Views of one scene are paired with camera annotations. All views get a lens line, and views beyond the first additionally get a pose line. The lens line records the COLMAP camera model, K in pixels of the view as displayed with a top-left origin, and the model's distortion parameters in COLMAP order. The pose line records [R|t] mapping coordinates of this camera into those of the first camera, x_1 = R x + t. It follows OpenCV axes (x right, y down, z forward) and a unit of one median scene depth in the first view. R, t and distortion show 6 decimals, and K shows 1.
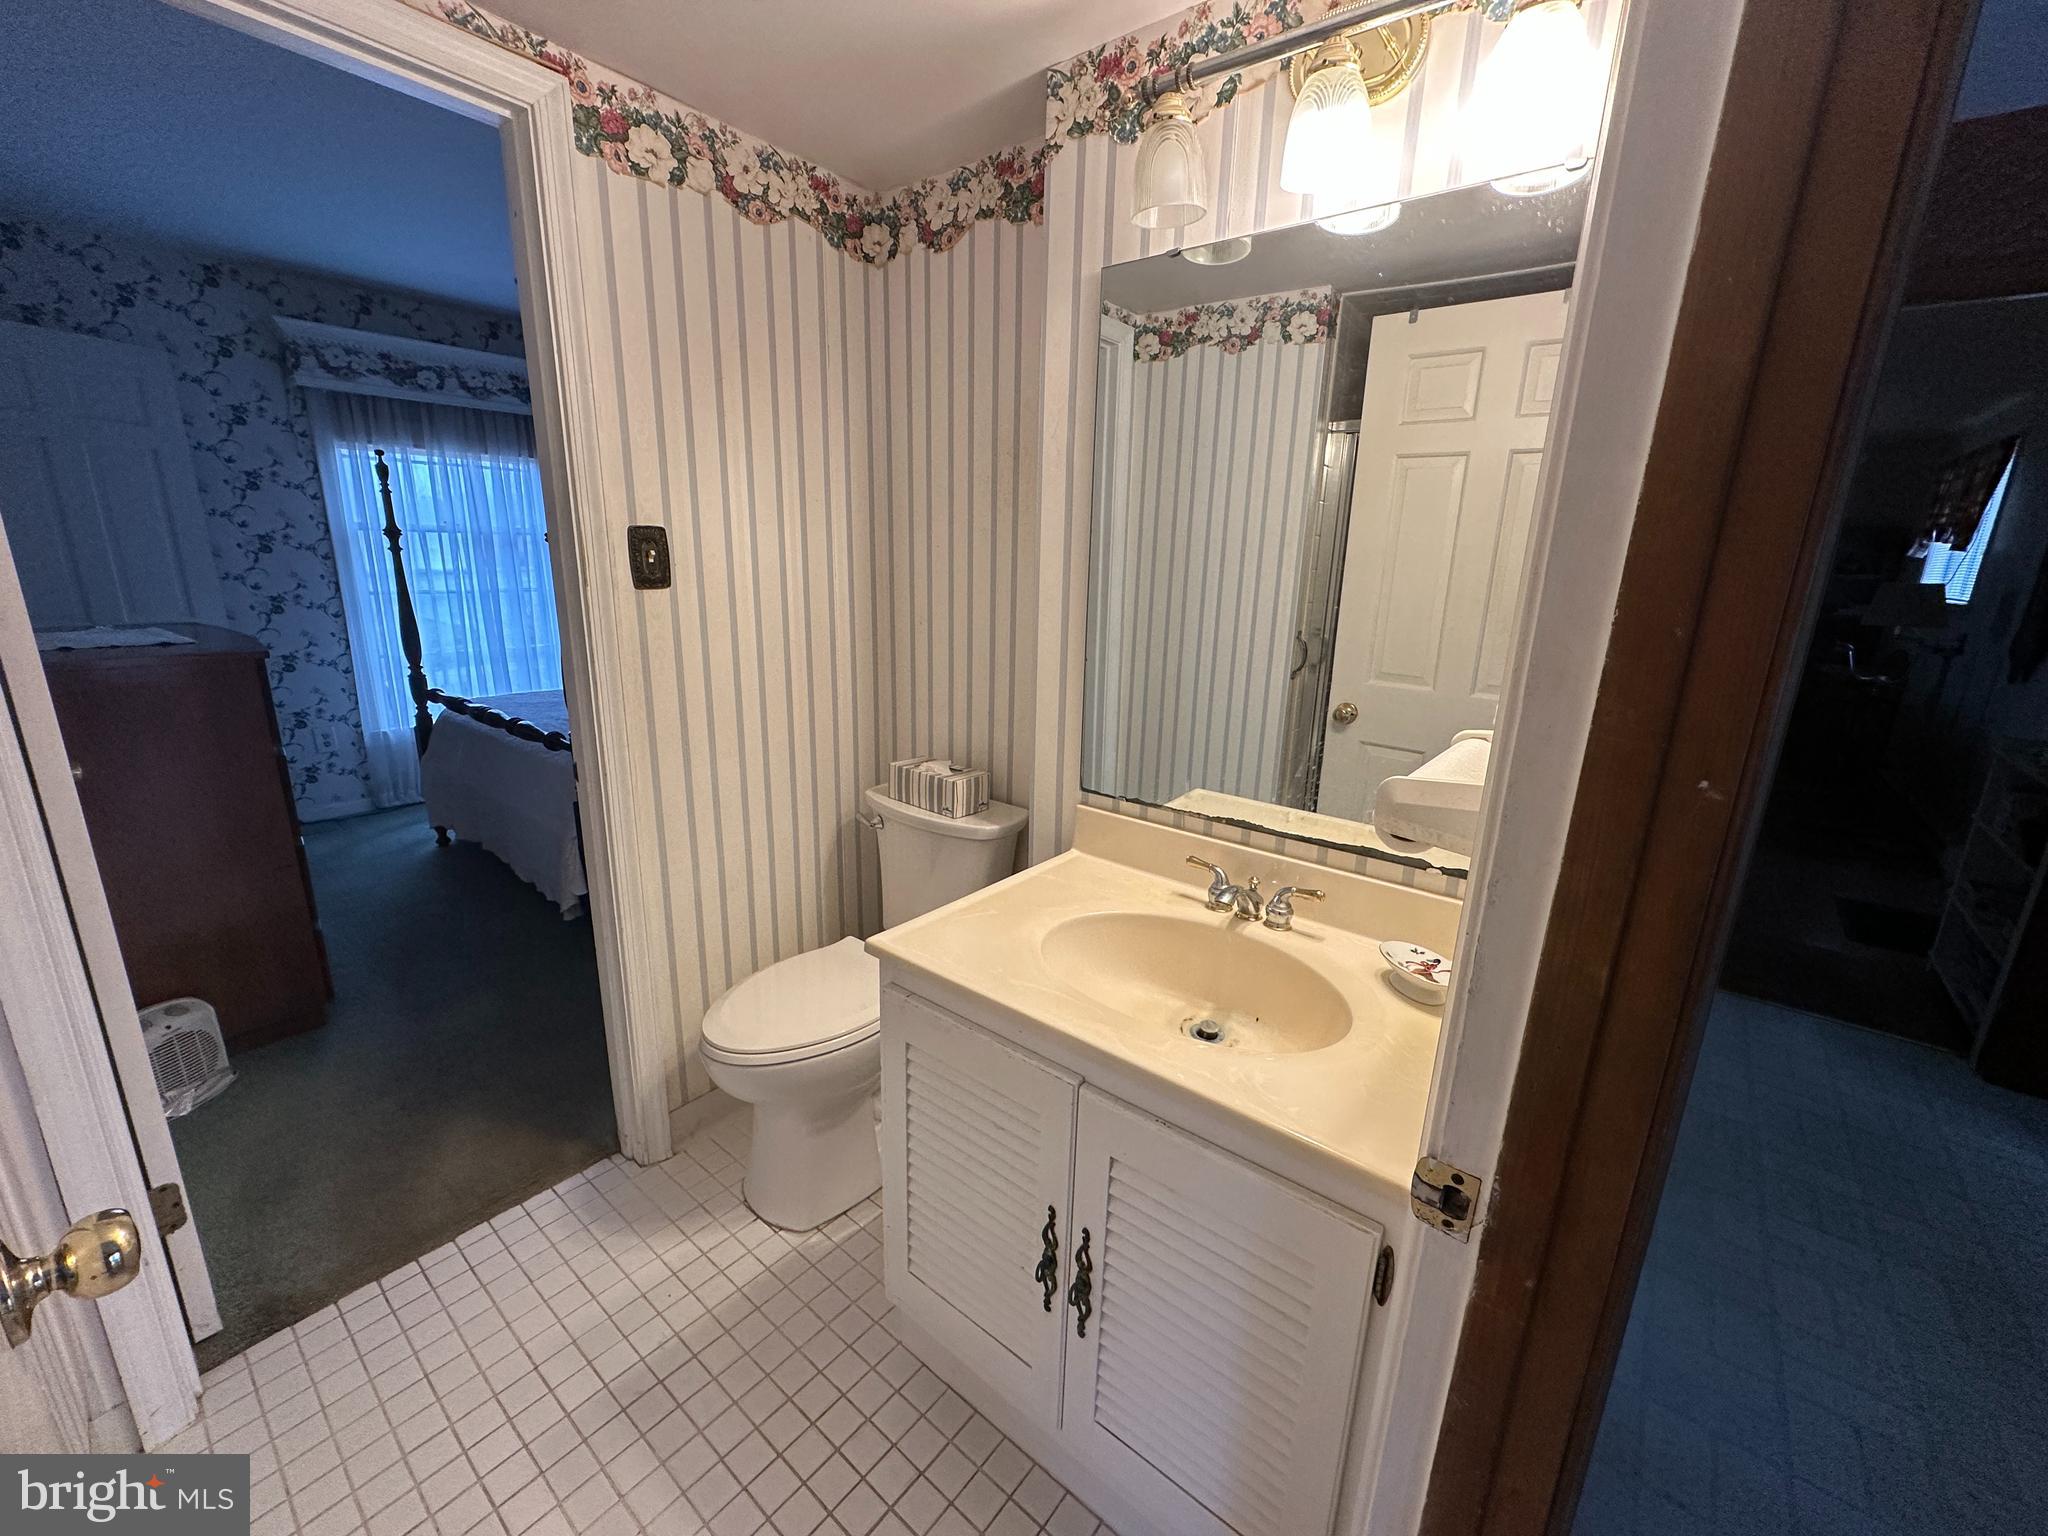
lens RADIAL K [[813.0, 0, 1024.0], [0, 813.0, 768.0], [0, 0, 1]] dist [-0.003068, 0.000378]
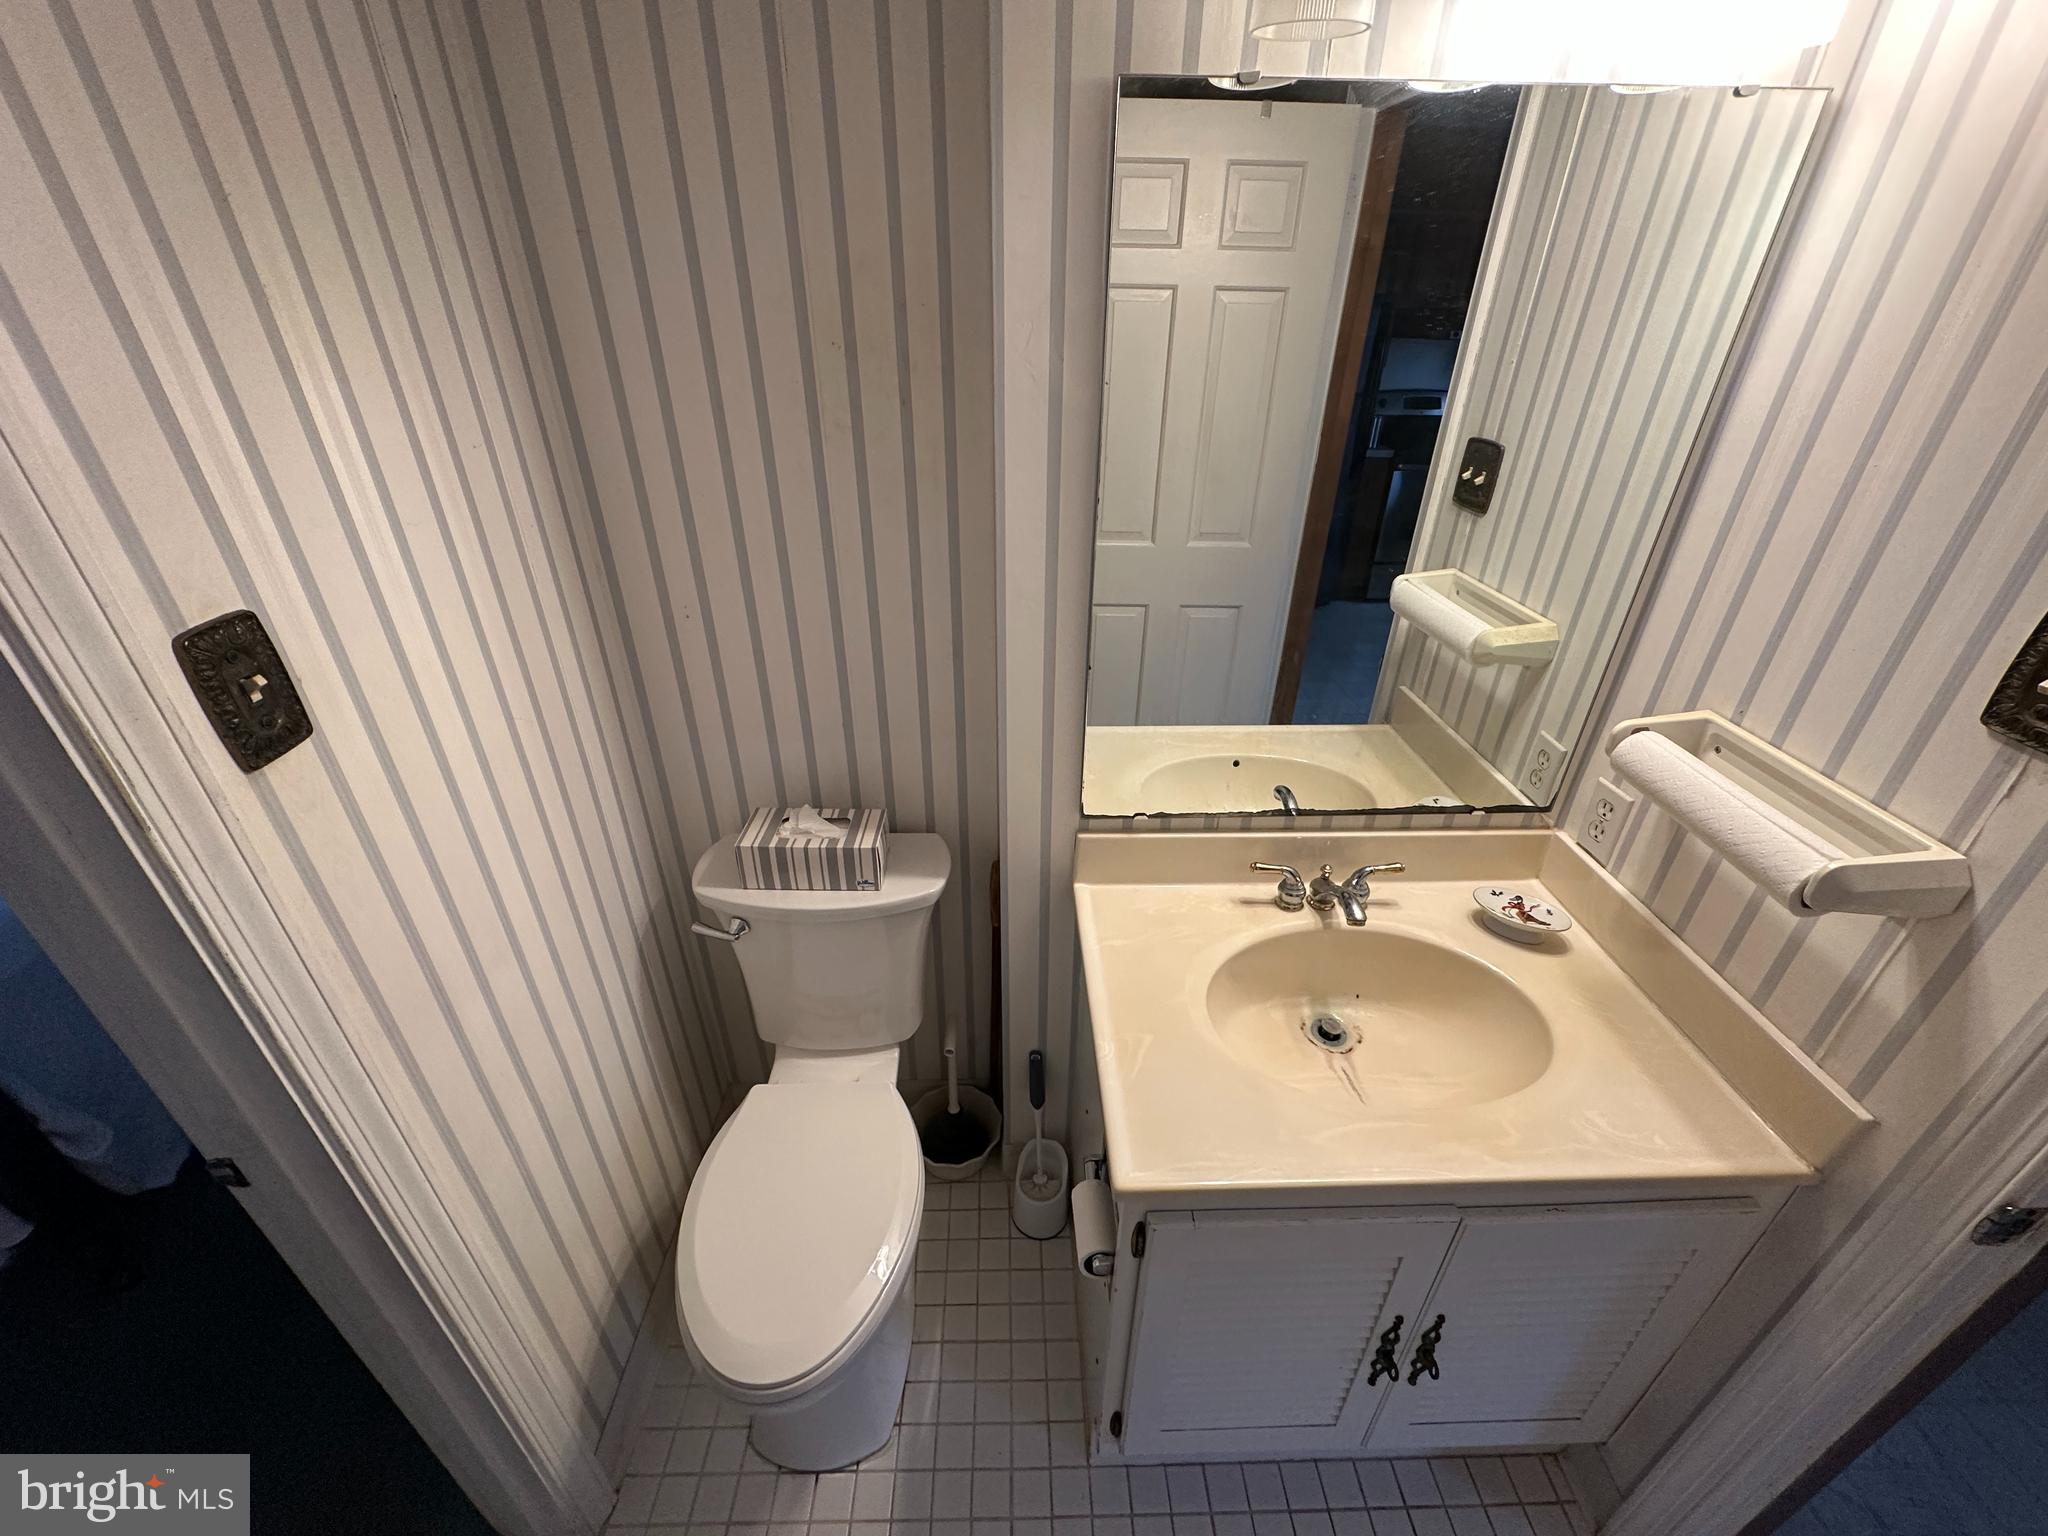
lens RADIAL K [[813.0, 0, 1024.0], [0, 813.0, 768.0], [0, 0, 1]] dist [-0.003068, 0.000378]
pose [[0.760437, -0.336415, 0.555481, -0.498139], [0.170251, 0.928718, 0.329390, -0.361288], [-0.626697, -0.155910, 0.763507, 0.529996]]
